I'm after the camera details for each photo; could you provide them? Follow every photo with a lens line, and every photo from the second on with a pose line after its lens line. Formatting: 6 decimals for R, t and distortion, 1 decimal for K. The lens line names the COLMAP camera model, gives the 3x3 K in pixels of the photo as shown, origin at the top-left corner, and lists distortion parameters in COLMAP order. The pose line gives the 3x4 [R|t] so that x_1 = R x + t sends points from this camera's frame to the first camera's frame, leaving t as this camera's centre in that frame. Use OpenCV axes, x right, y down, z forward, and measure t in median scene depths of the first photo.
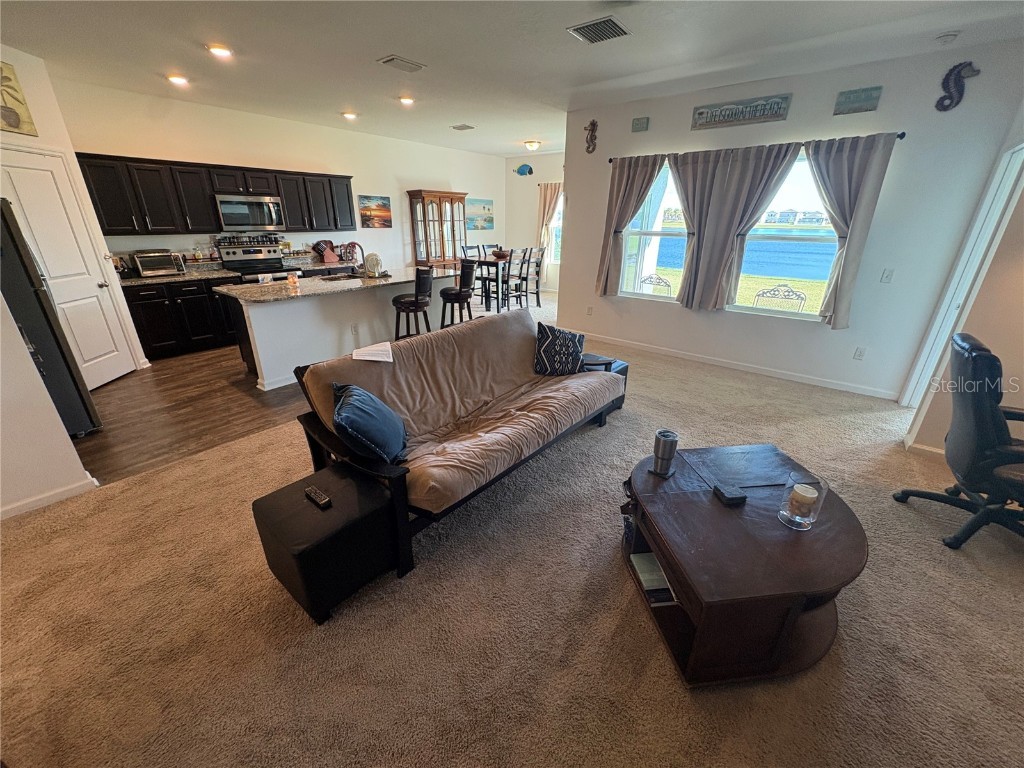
lens RADIAL K [[407.9, 0, 513.4], [0, 407.9, 383.1], [0, 0, 1]] dist [0.001719, -0.000597]
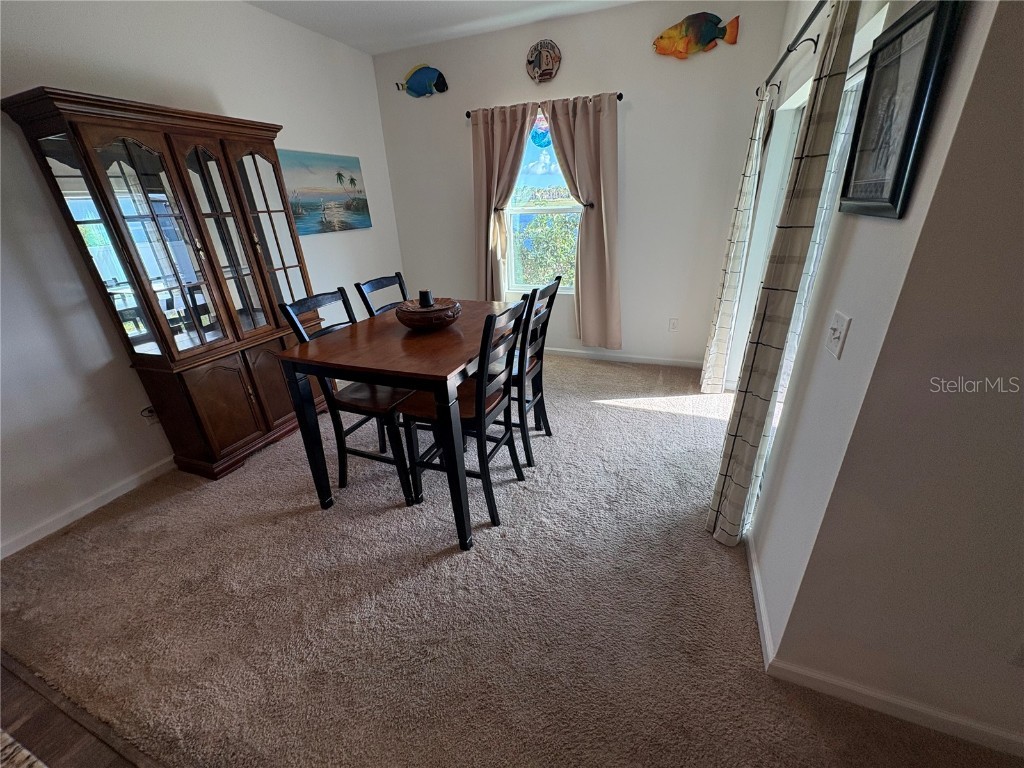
lens RADIAL K [[407.9, 0, 513.4], [0, 407.9, 383.1], [0, 0, 1]] dist [0.001719, -0.000597]
pose [[0.952074, -0.165198, 0.257420, -0.065626], [0.156051, 0.986176, 0.055715, -0.323199], [-0.263065, -0.012874, 0.964692, 0.813706]]
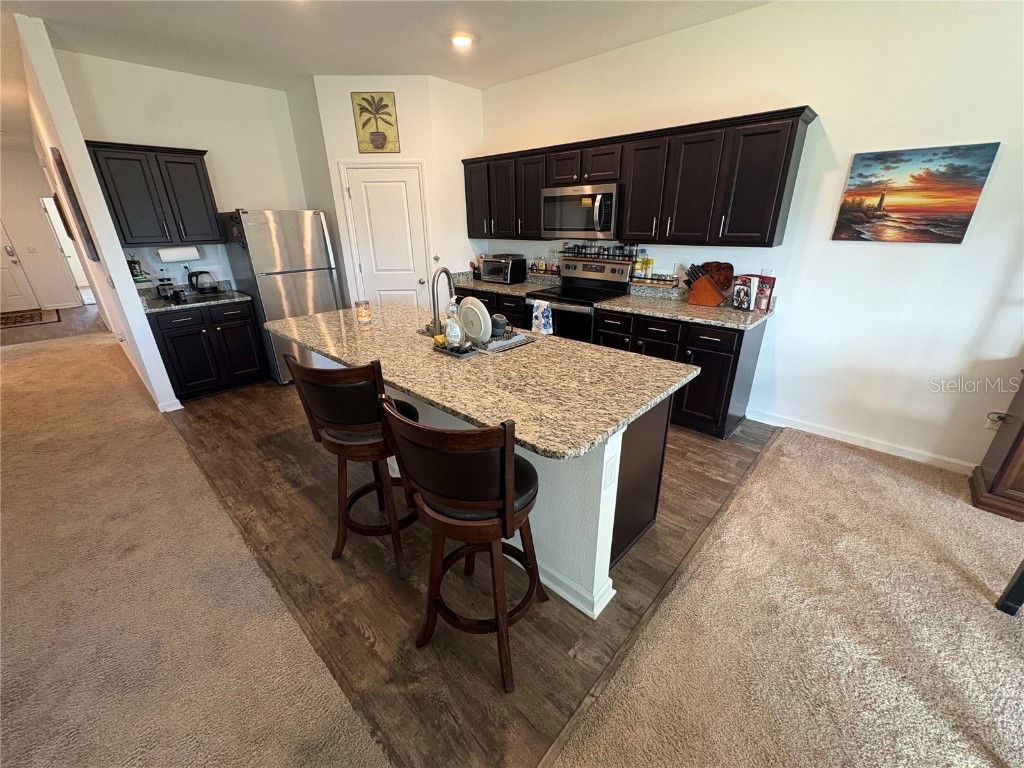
lens RADIAL K [[407.9, 0, 513.4], [0, 407.9, 383.1], [0, 0, 1]] dist [0.001719, -0.000597]
pose [[-0.069588, 0.363897, -0.928836, 0.075470], [-0.364196, 0.857558, 0.363257, -0.329913], [0.928719, 0.363556, 0.072854, 0.827089]]
